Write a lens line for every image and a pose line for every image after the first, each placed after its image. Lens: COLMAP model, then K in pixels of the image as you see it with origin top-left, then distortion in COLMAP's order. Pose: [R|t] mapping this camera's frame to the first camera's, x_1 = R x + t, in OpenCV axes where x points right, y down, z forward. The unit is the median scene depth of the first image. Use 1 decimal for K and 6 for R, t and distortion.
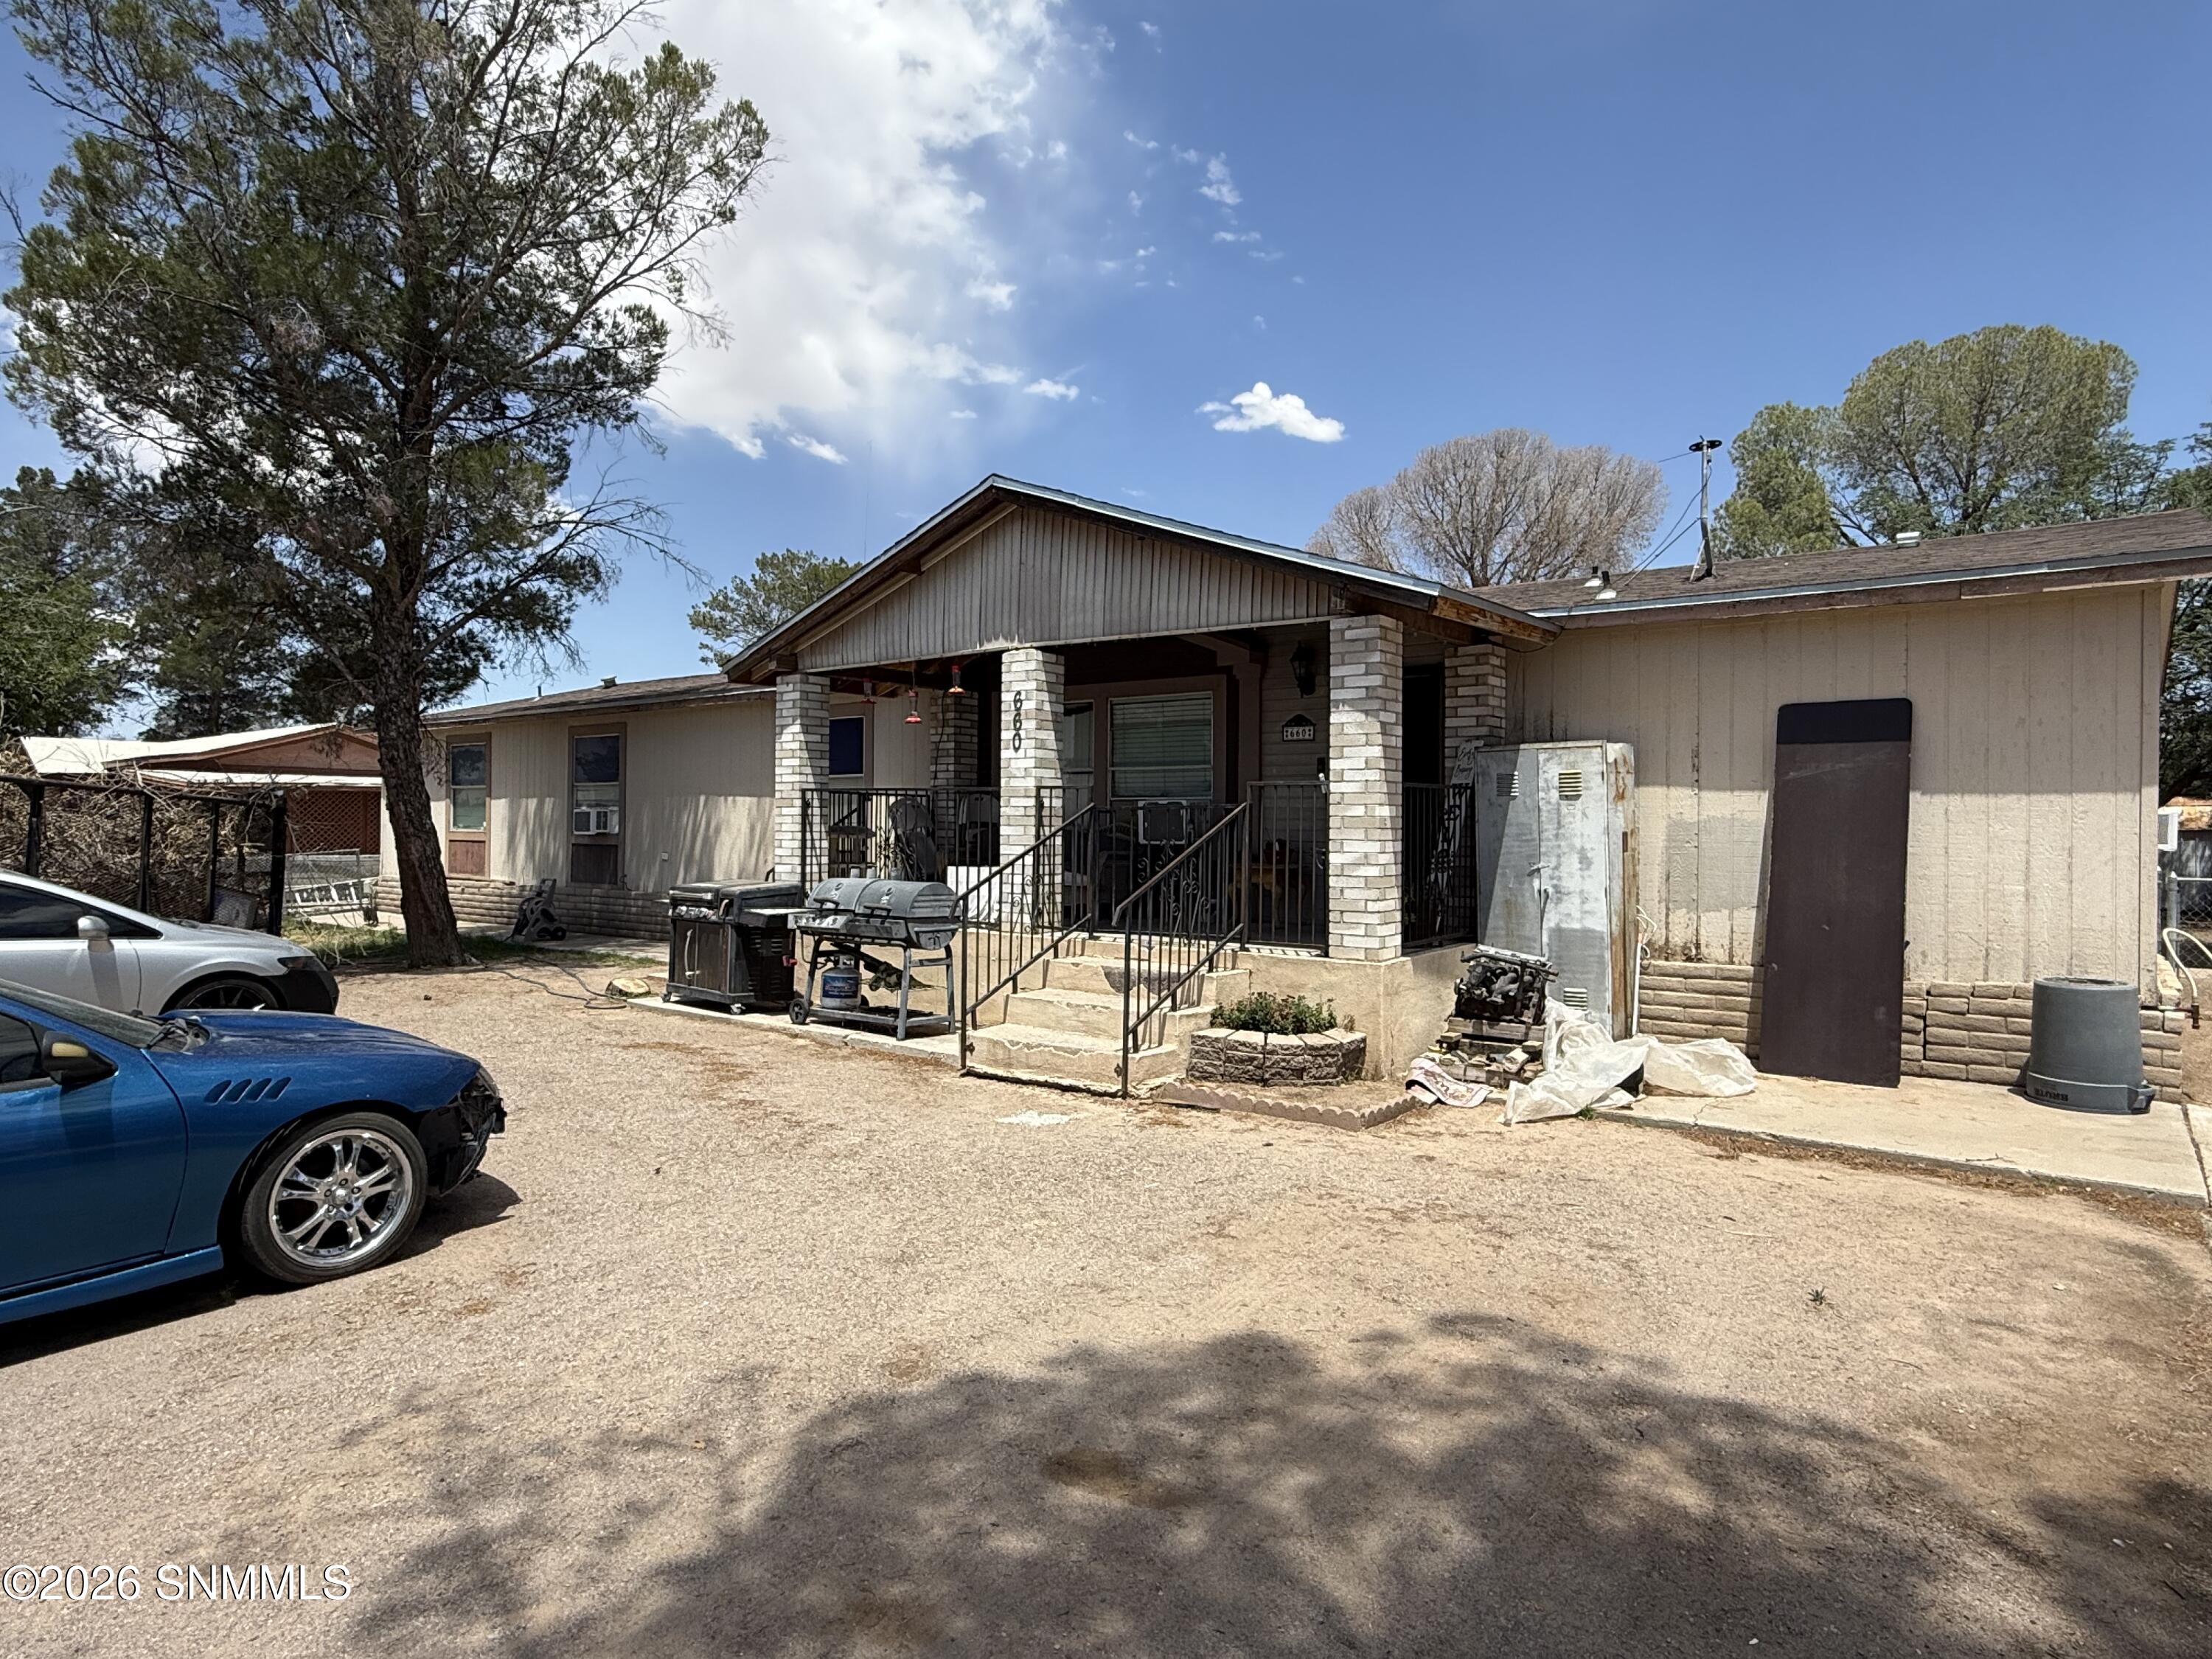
lens RADIAL K [[1263.9, 0, 1114.9], [0, 1263.9, 830.0], [0, 0, 1]] dist [0.012744, -0.001956]
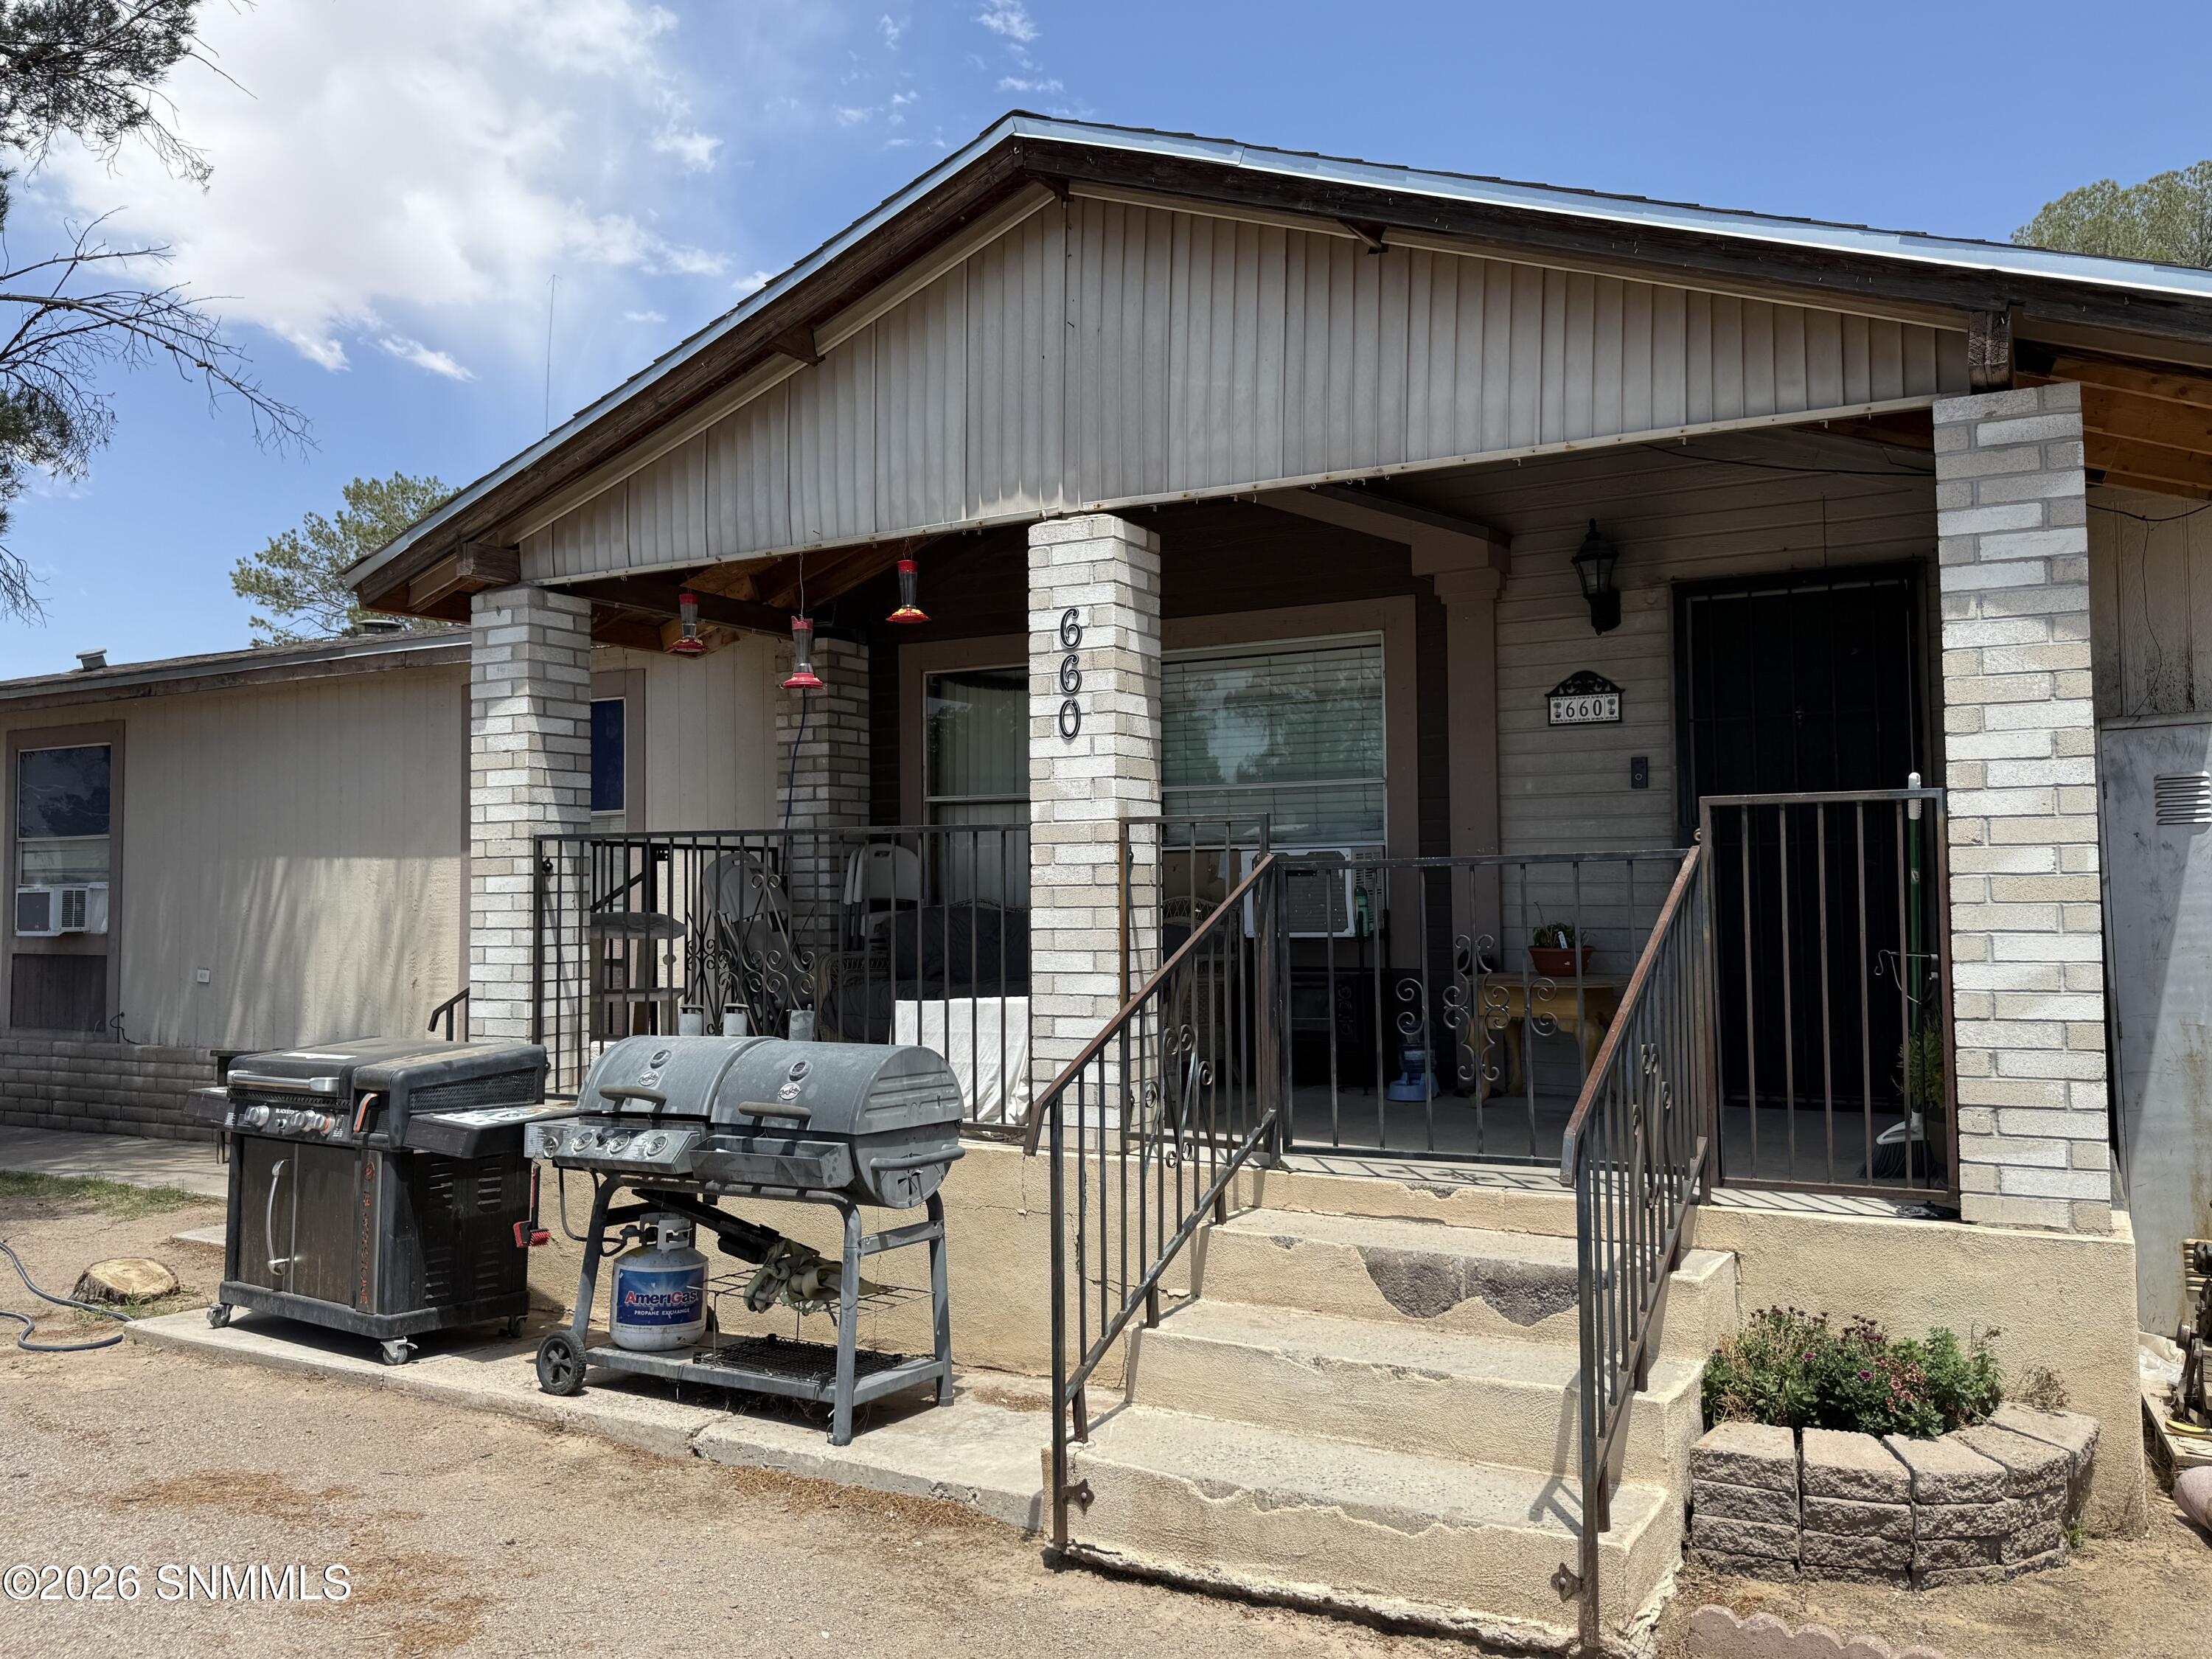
lens RADIAL K [[1744.3, 0, 1116.1], [0, 1744.3, 825.4], [0, 0, 1]] dist [0.045752, -0.039730]
pose [[0.989700, -0.013203, 0.142548, -0.148779], [0.019196, 0.998985, -0.040745, -0.007102], [-0.141866, 0.043062, 0.988949, 0.390039]]
